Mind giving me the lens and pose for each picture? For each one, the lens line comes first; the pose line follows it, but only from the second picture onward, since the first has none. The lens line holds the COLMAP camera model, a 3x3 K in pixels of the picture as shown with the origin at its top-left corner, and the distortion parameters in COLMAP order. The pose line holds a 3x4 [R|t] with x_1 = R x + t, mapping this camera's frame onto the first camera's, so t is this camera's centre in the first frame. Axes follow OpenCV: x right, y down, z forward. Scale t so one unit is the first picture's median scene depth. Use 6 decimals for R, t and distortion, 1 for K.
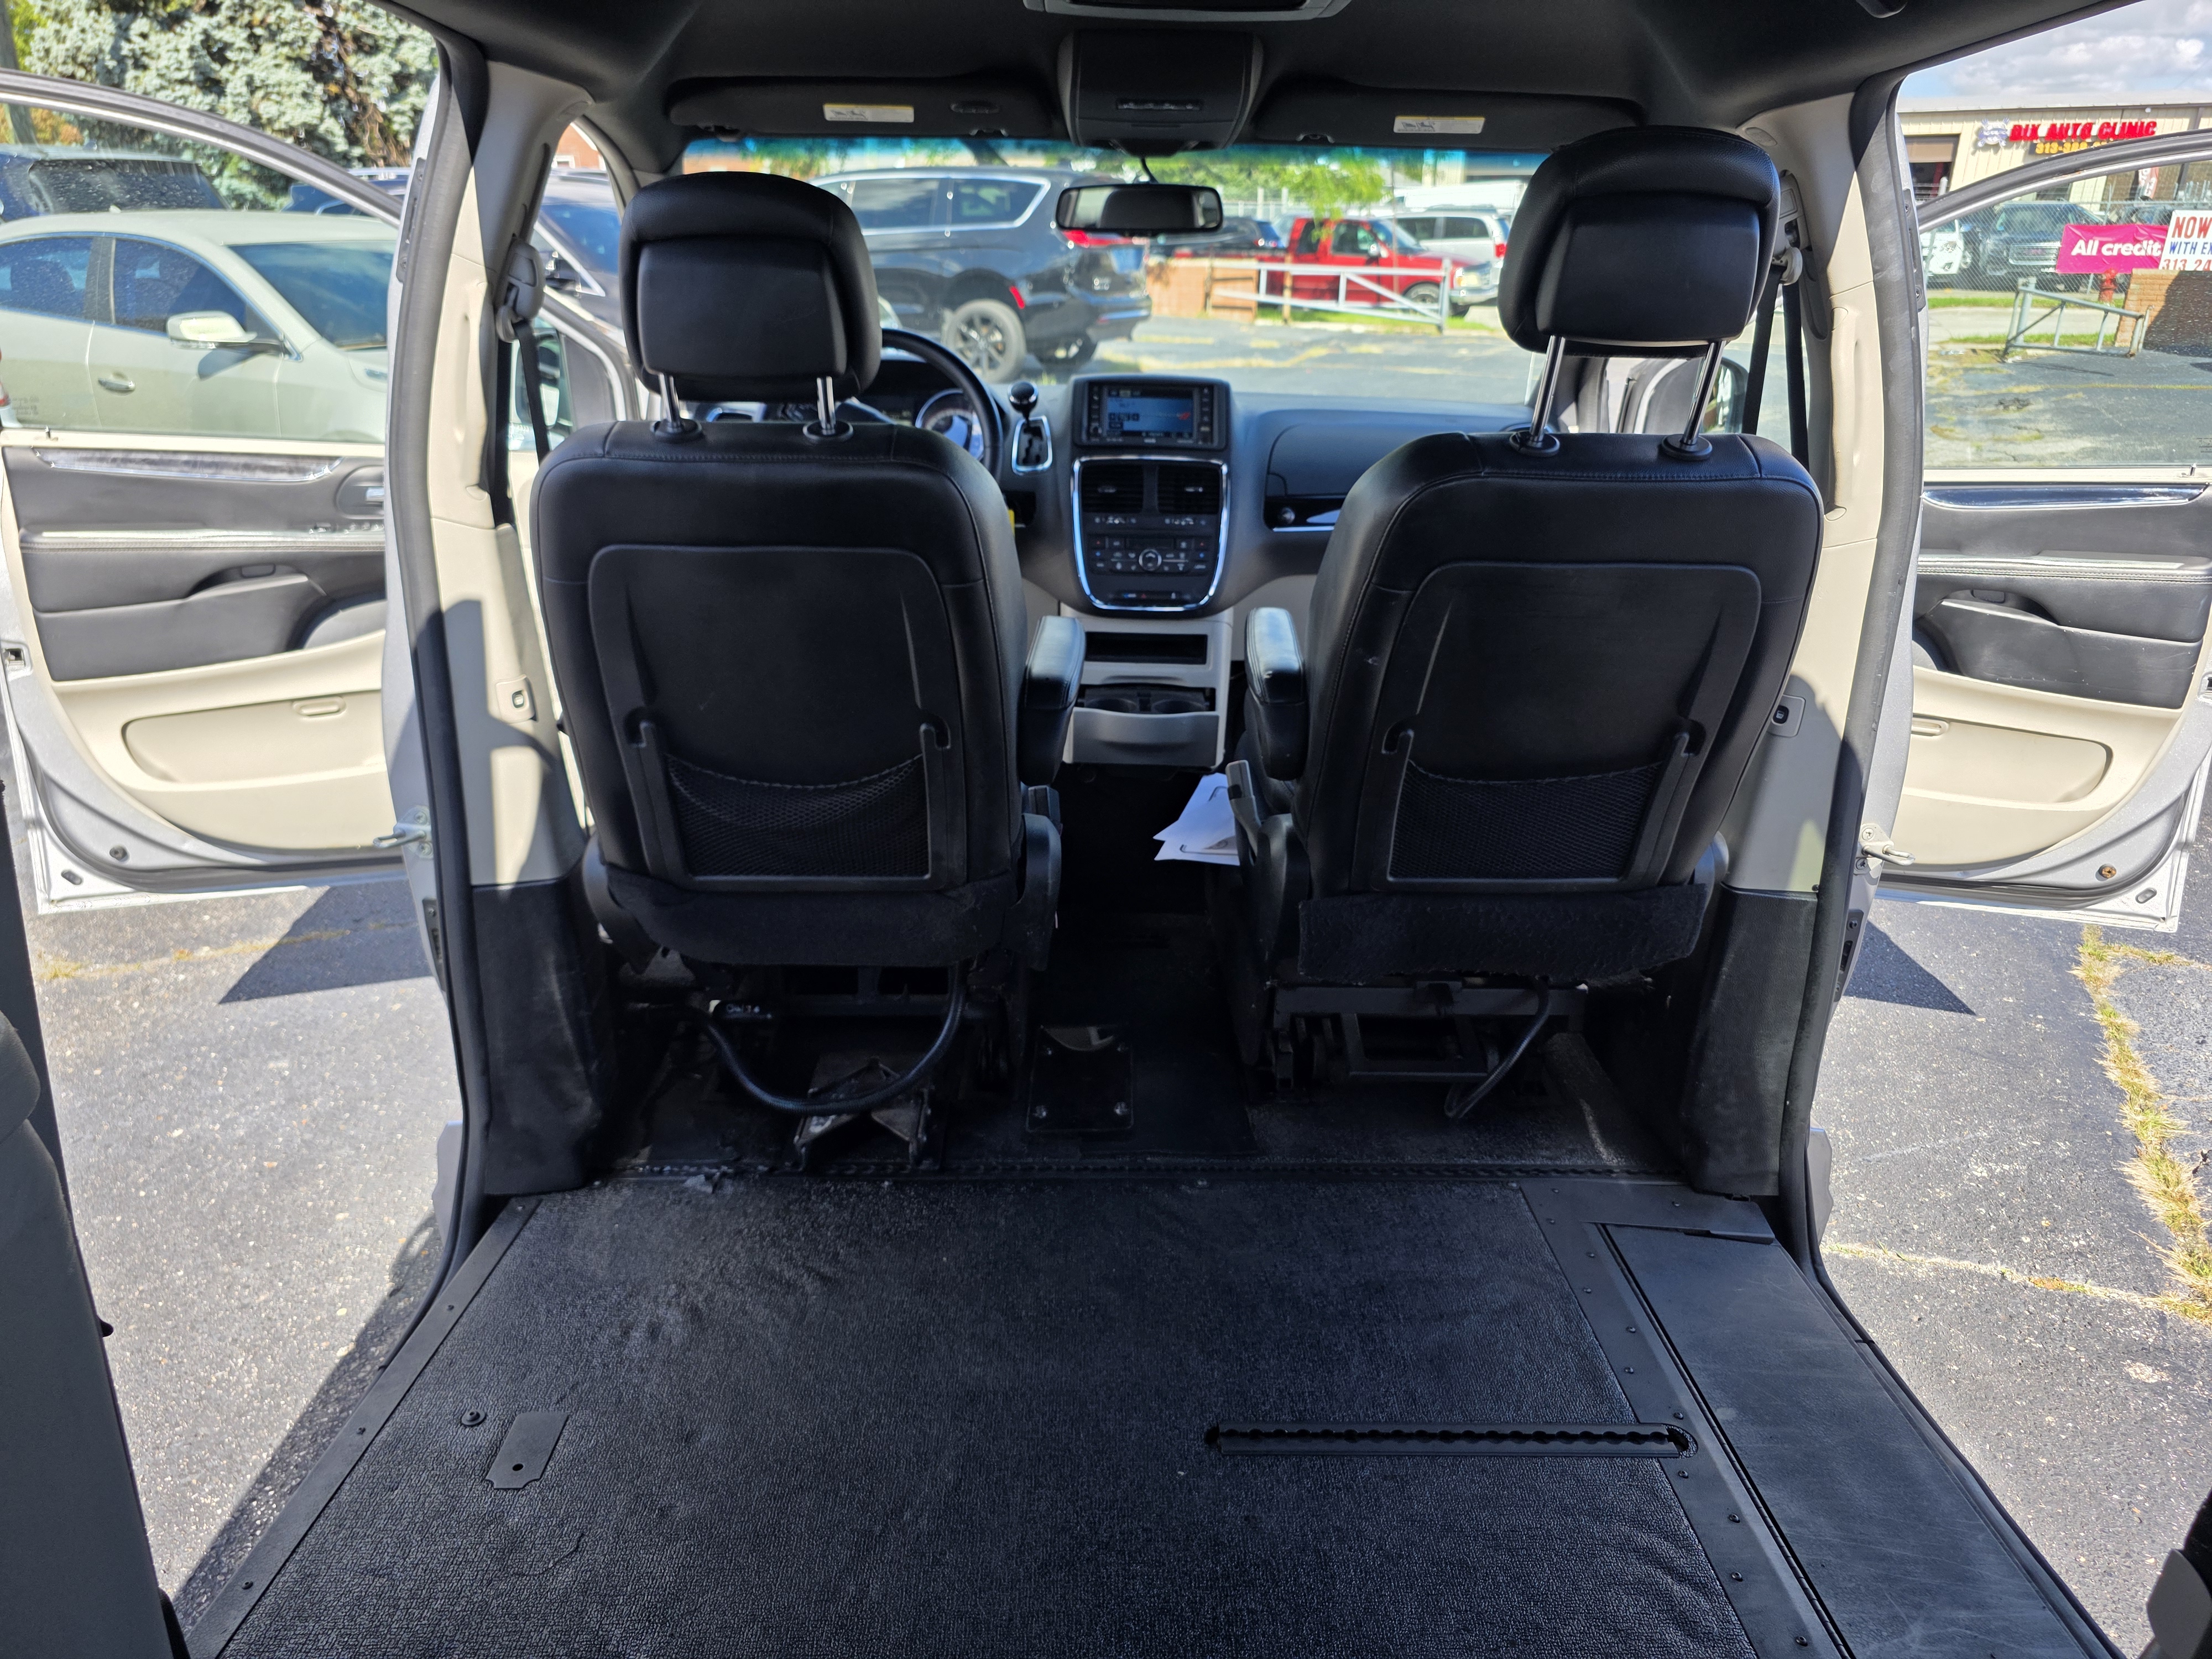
lens RADIAL K [[1487.1, 0, 1115.2], [0, 1487.1, 836.3], [0, 0, 1]] dist [0.041204, -0.035694]
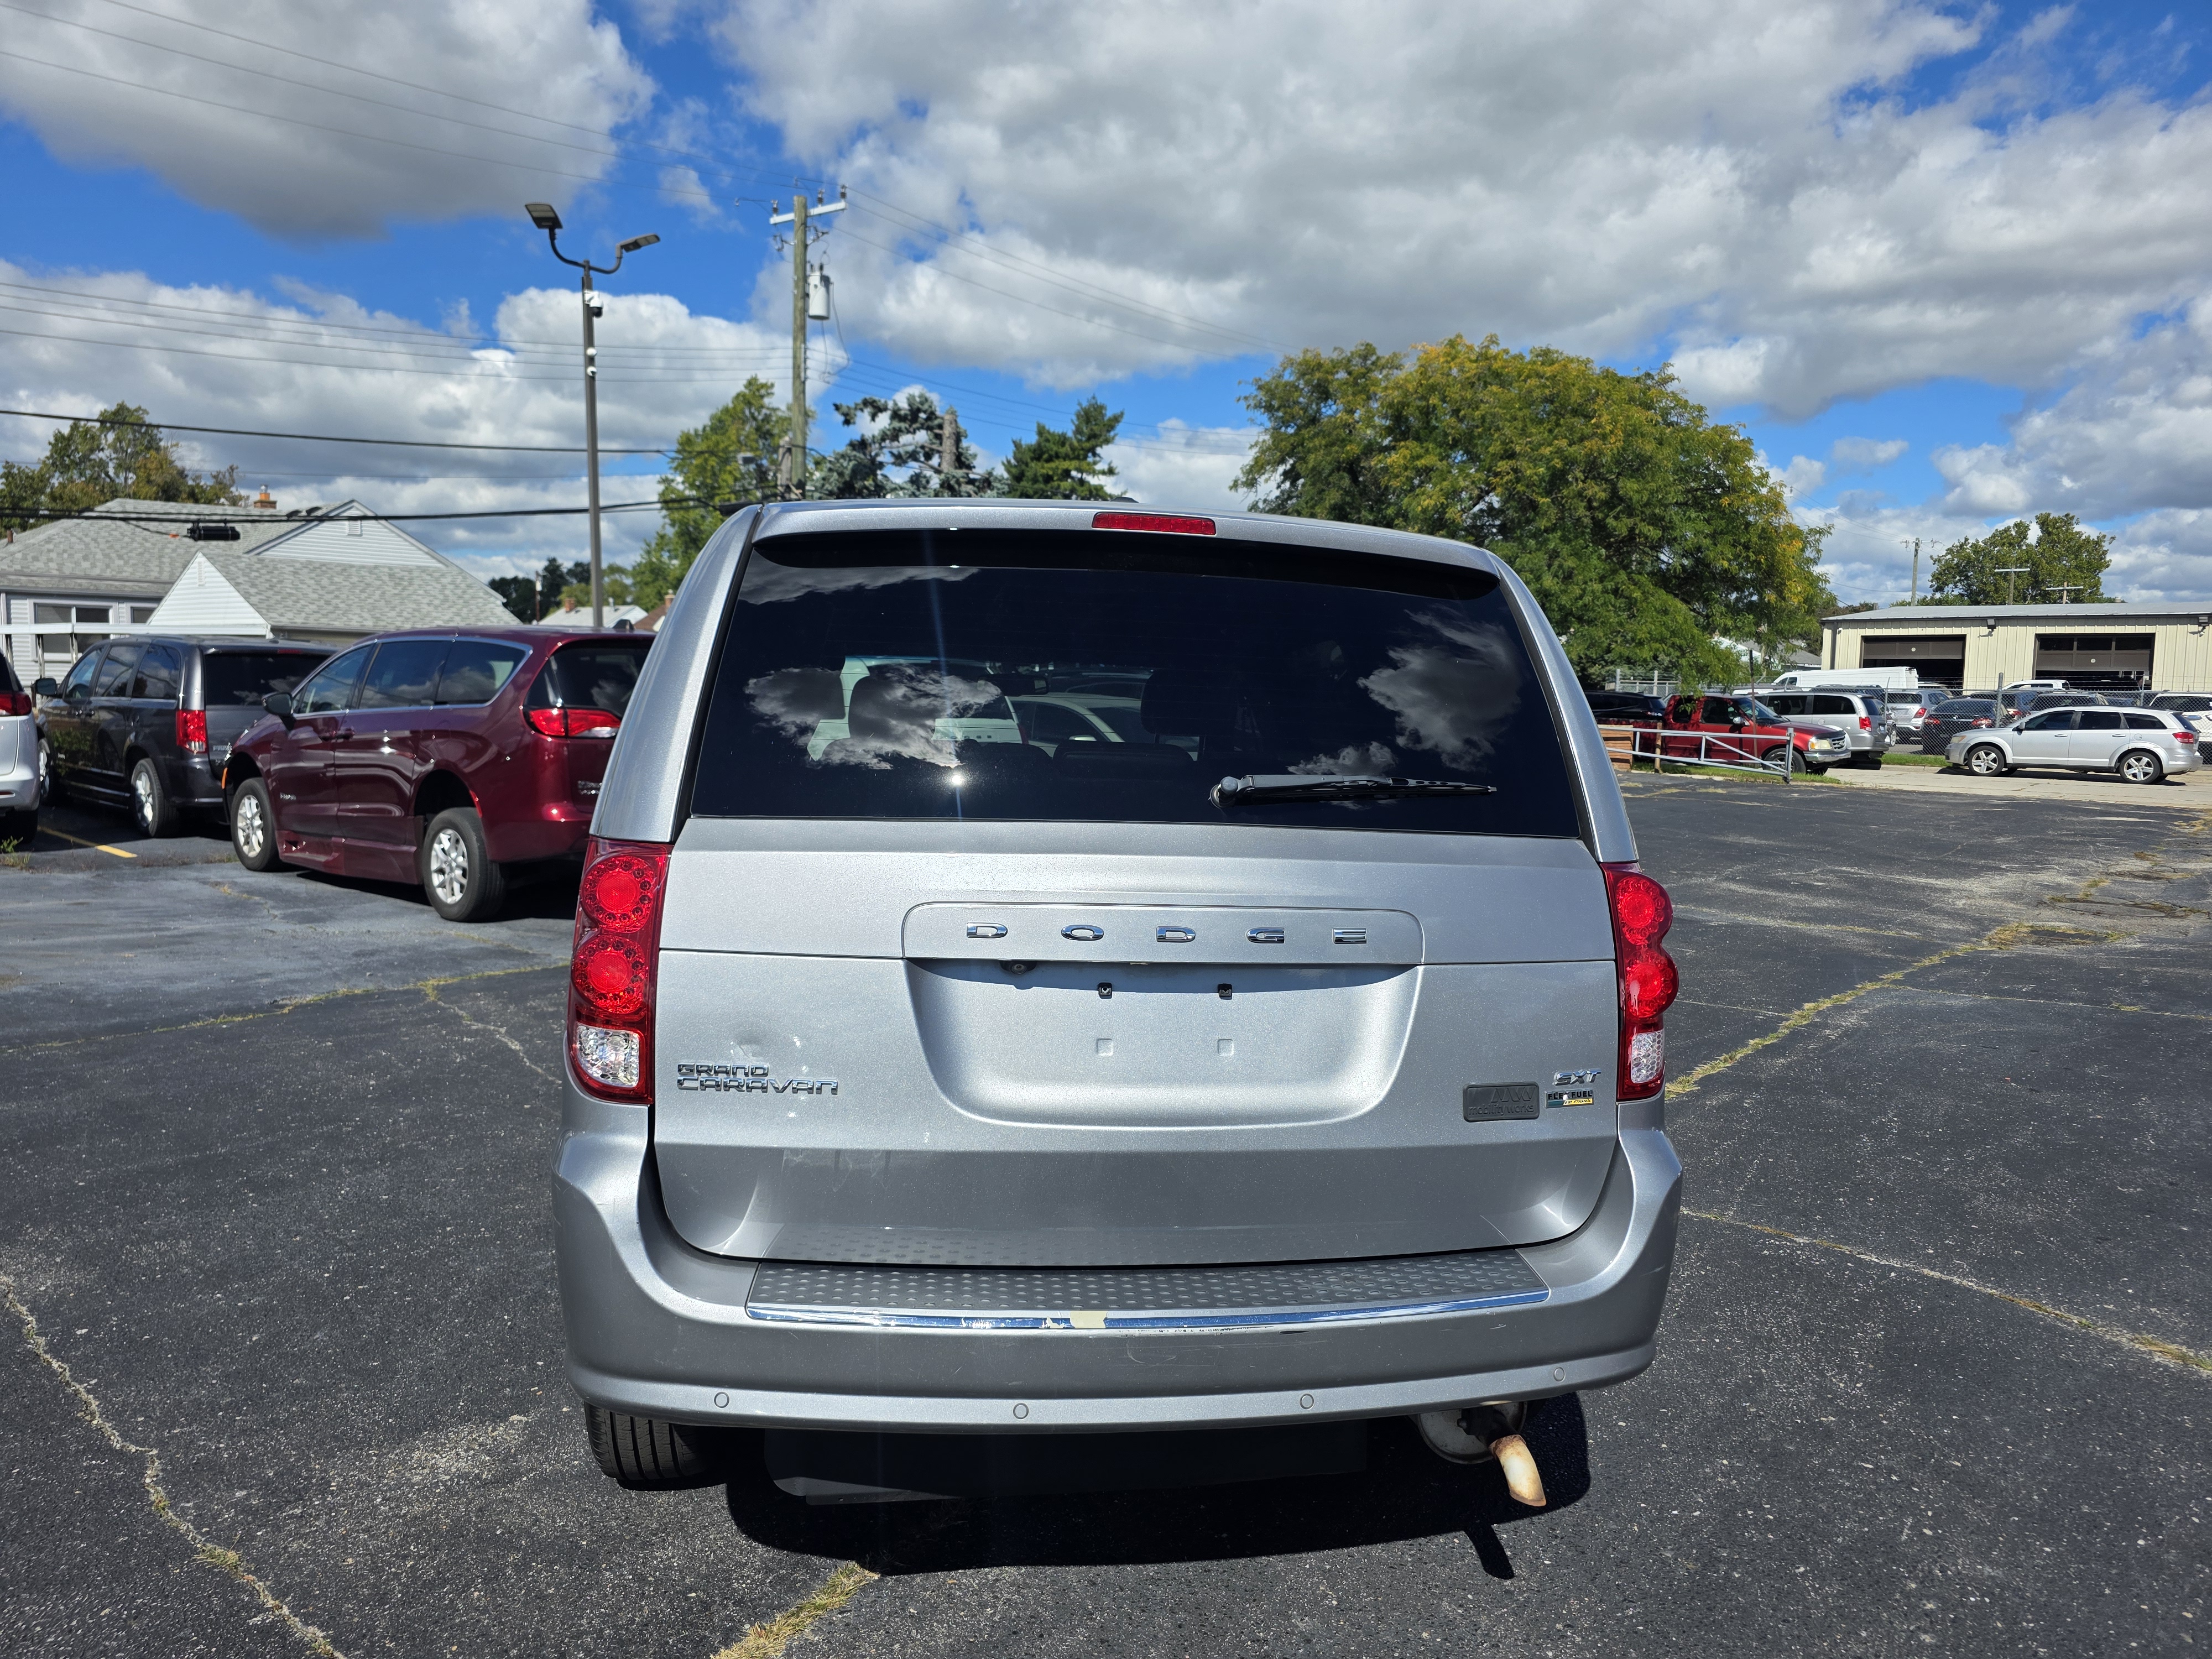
lens RADIAL K [[1487.1, 0, 1127.8], [0, 1487.1, 833.2], [0, 0, 1]] dist [0.041204, -0.035694]
pose [[0.964429, 0.041003, -0.261141, 0.013216], [-0.114832, 0.954800, -0.274172, 0.103504], [0.238096, 0.294407, 0.925546, -0.261736]]
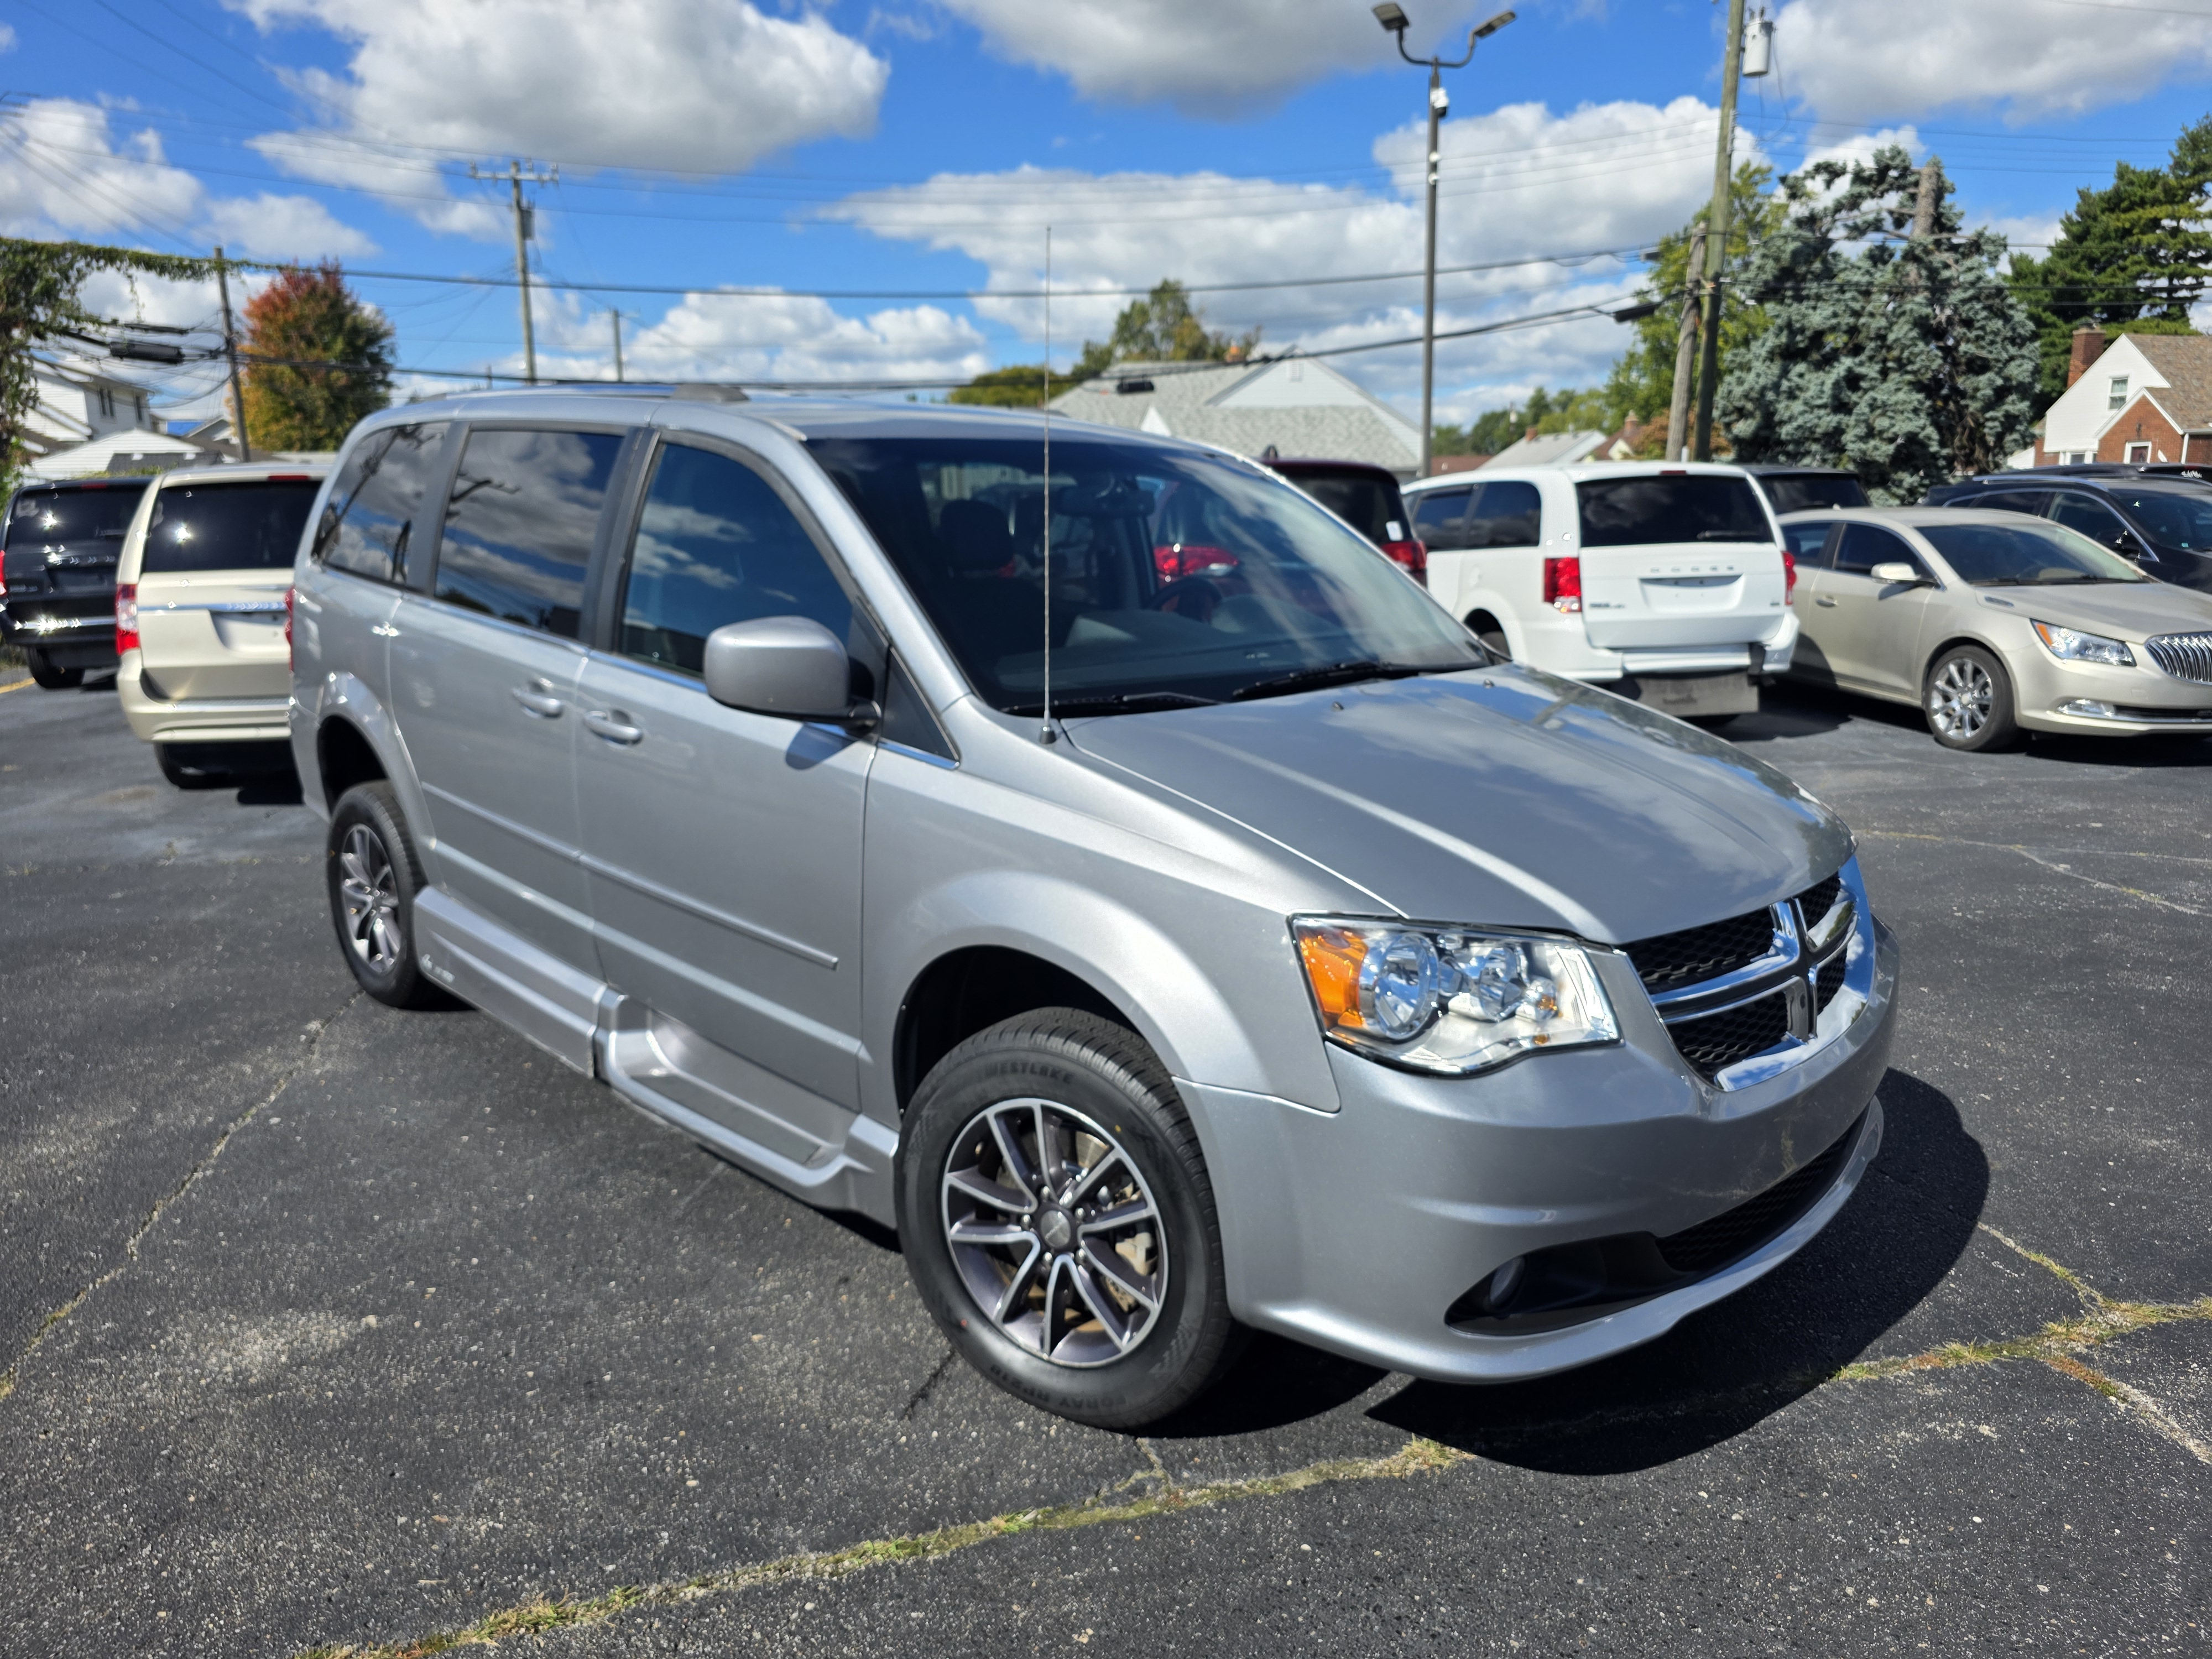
lens RADIAL K [[1487.1, 0, 1116.1], [0, 1487.1, 825.9], [0, 0, 1]] dist [0.041204, -0.035694]
pose [[0.618848, 0.154068, -0.770253, 0.056714], [-0.287775, 0.956870, -0.039813, 0.070881], [0.730899, 0.246298, 0.636494, -0.179666]]
